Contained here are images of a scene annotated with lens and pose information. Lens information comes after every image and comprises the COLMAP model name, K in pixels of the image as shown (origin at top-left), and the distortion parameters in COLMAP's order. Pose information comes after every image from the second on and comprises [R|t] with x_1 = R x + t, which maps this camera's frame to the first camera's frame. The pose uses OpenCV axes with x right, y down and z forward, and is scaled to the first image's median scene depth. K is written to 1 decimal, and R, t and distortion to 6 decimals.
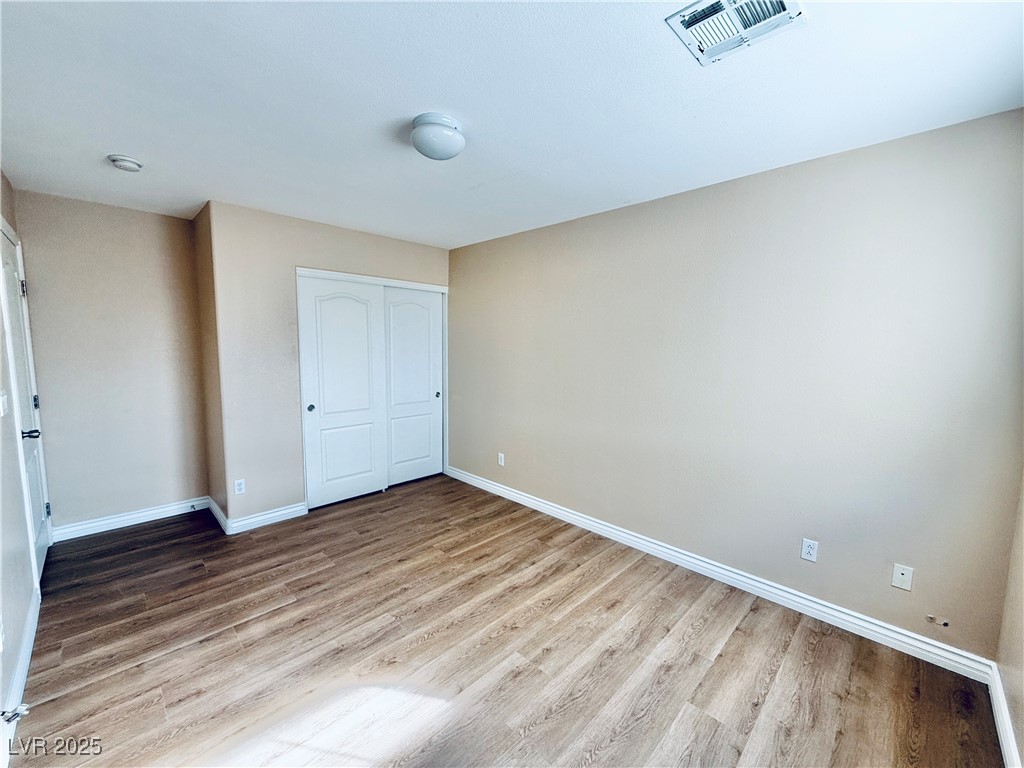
lens RADIAL K [[407.5, 0, 511.7], [0, 407.5, 386.5], [0, 0, 1]] dist [-0.000212, -0.000093]
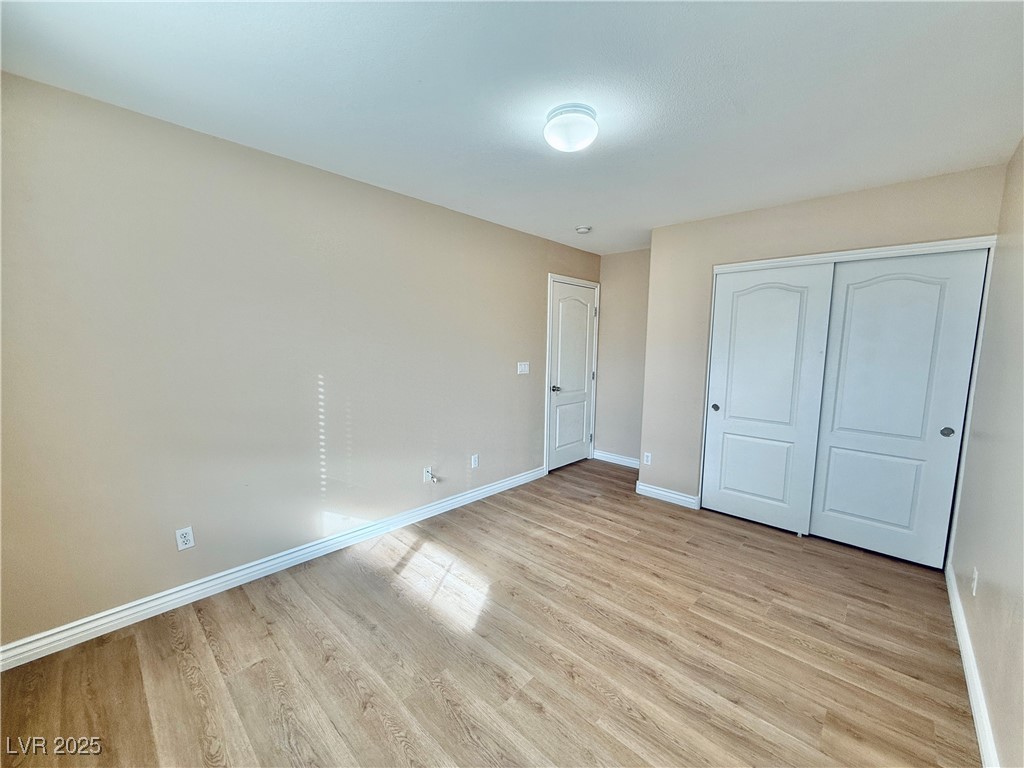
lens RADIAL K [[407.5, 0, 511.7], [0, 407.5, 386.5], [0, 0, 1]] dist [-0.000212, -0.000093]
pose [[0.025058, 0.096413, -0.995026, 0.547682], [-0.119618, 0.988477, 0.092766, -0.033718], [0.992504, 0.116698, 0.036302, 0.556726]]
